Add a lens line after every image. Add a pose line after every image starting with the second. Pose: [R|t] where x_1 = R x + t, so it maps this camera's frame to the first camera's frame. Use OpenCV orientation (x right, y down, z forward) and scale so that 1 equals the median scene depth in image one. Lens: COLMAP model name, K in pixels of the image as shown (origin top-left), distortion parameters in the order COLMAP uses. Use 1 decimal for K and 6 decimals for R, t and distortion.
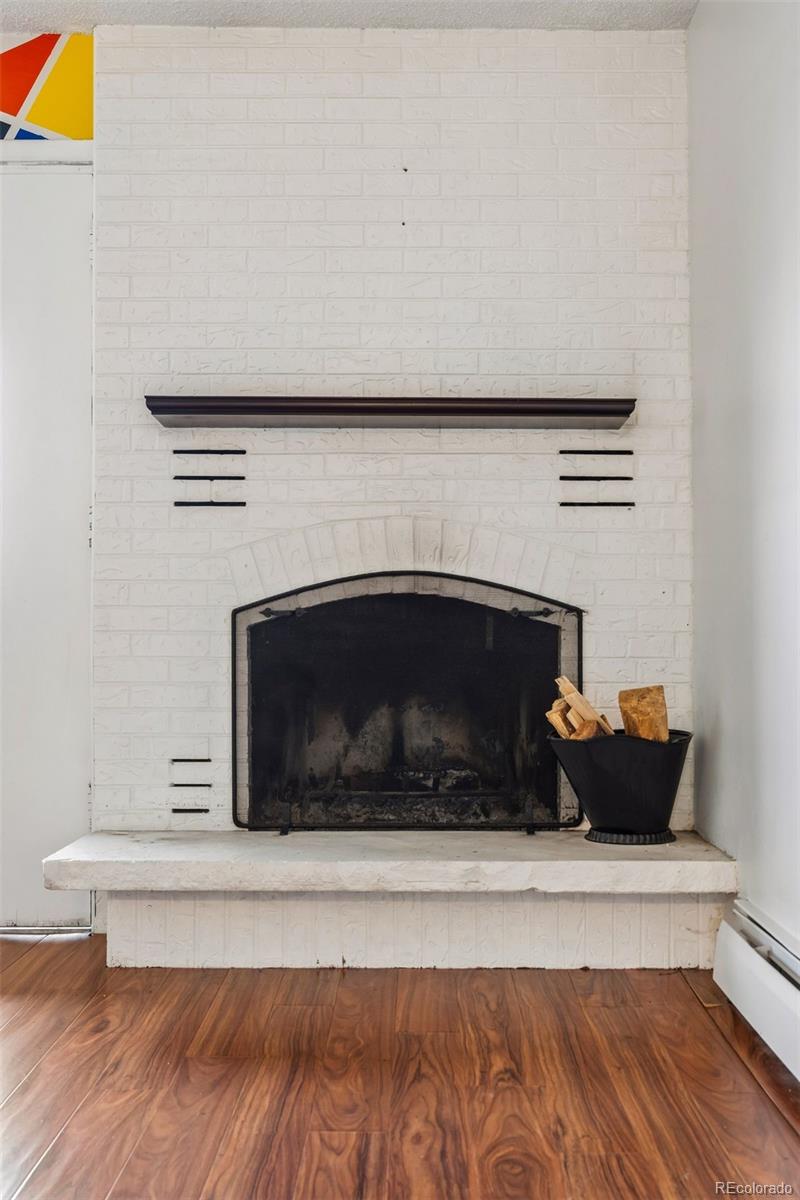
lens RADIAL K [[1487.9, 0, 430.9], [0, 1487.9, 596.8], [0, 0, 1]] dist [0.015290, 0.000000]
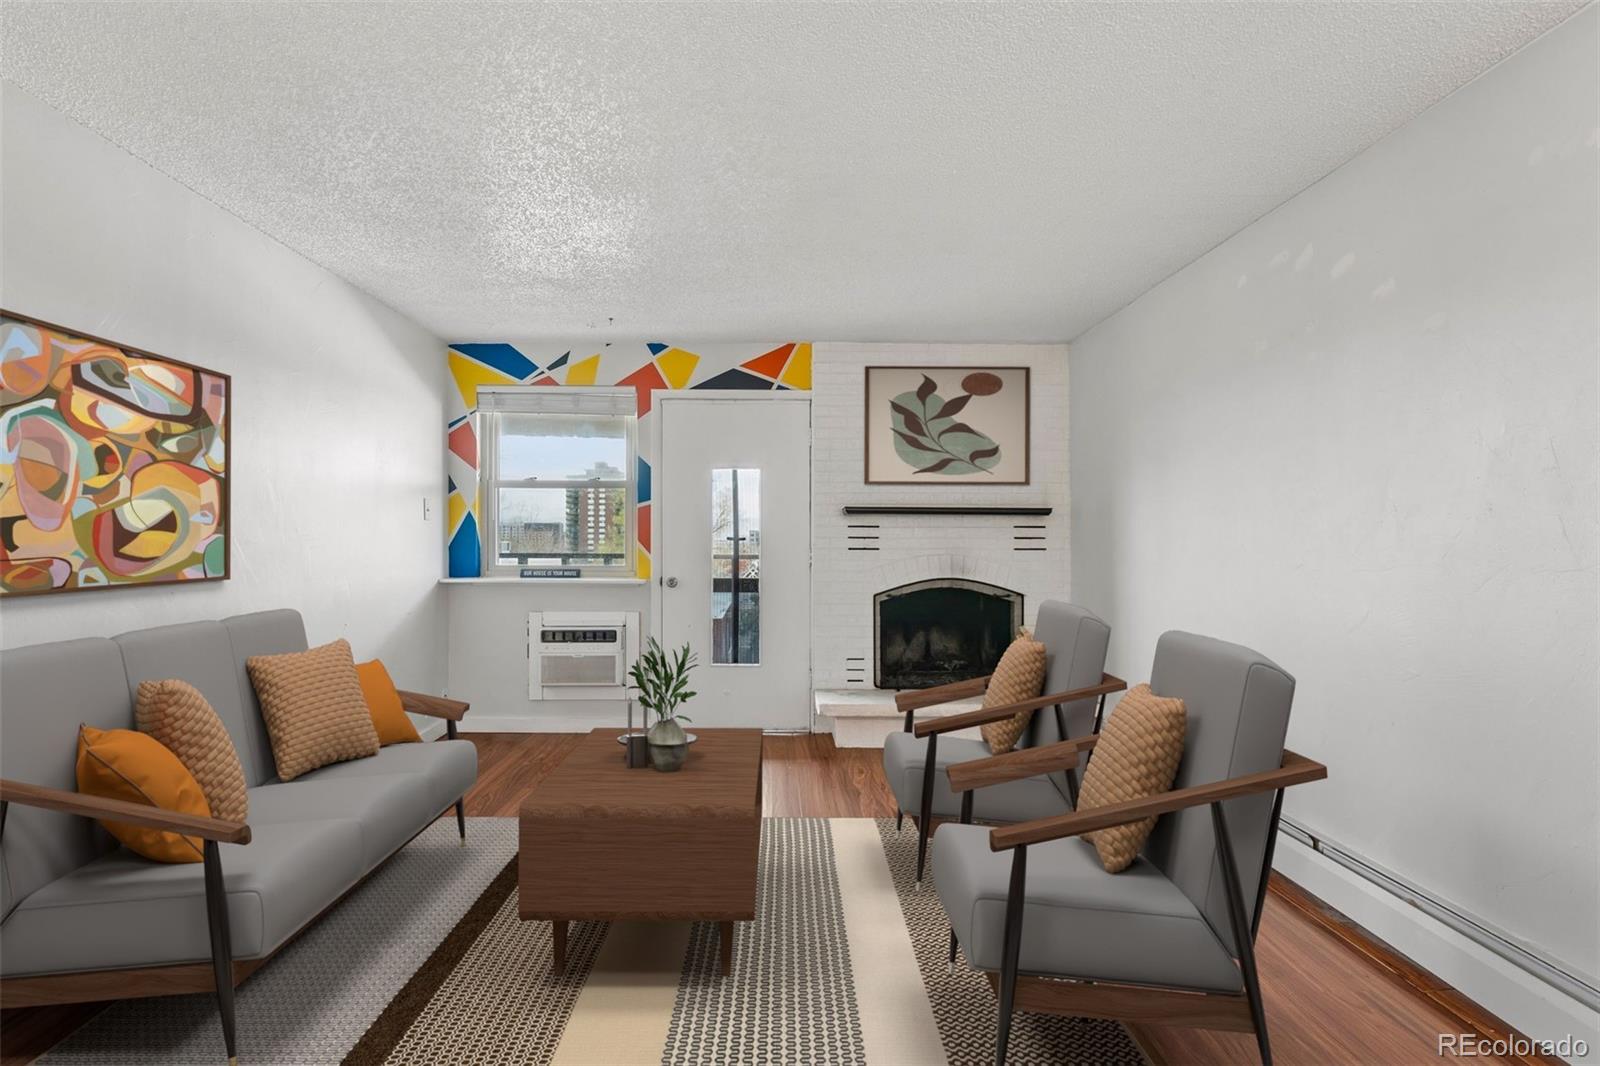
lens RADIAL K [[889.7, 0, 796.1], [0, 889.7, 539.7], [0, 0, 1]] dist [-0.028731, 0.000277]
pose [[0.999986, 0.000252, 0.005243, -0.262404], [-0.000343, 0.999848, 0.017450, -0.101415], [-0.005238, -0.017452, 0.999834, -0.388429]]
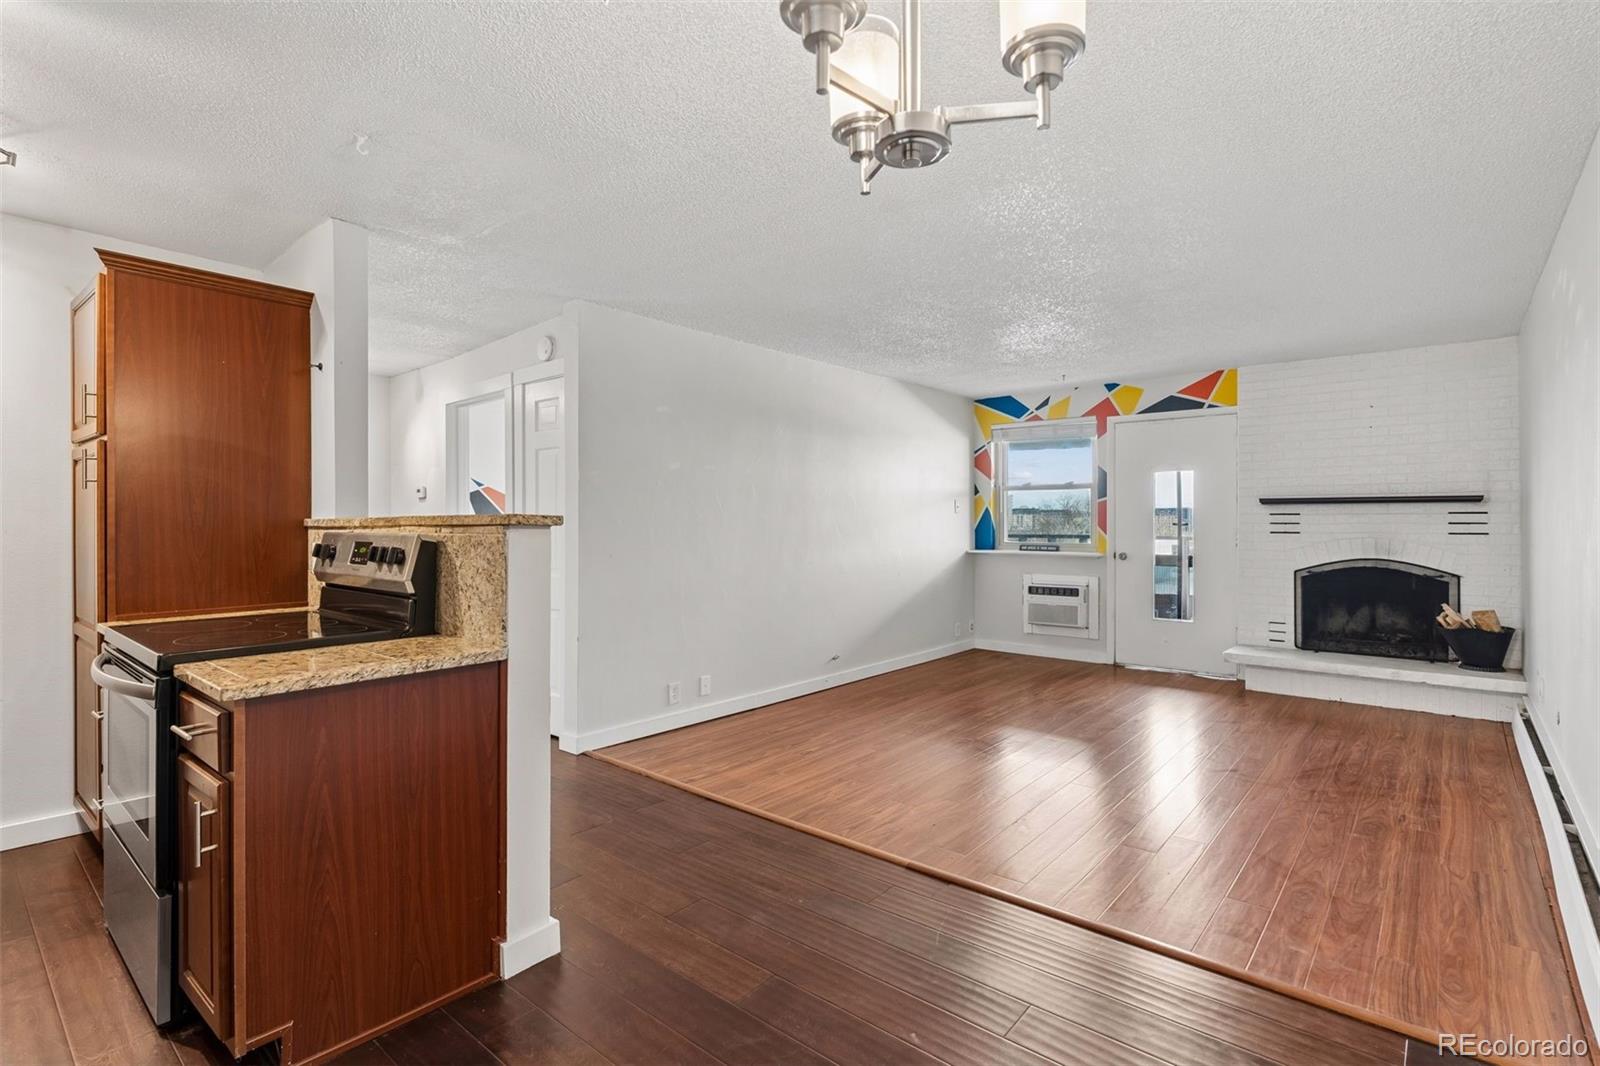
lens RADIAL K [[760.8, 0, 796.6], [0, 760.8, 527.6], [0, 0, 1]] dist [0.002398, -0.000972]
pose [[0.752985, 0.001096, -0.658037, 0.104334], [0.015096, 0.999707, 0.018940, -0.113493], [0.657865, -0.024195, 0.752747, -0.693782]]
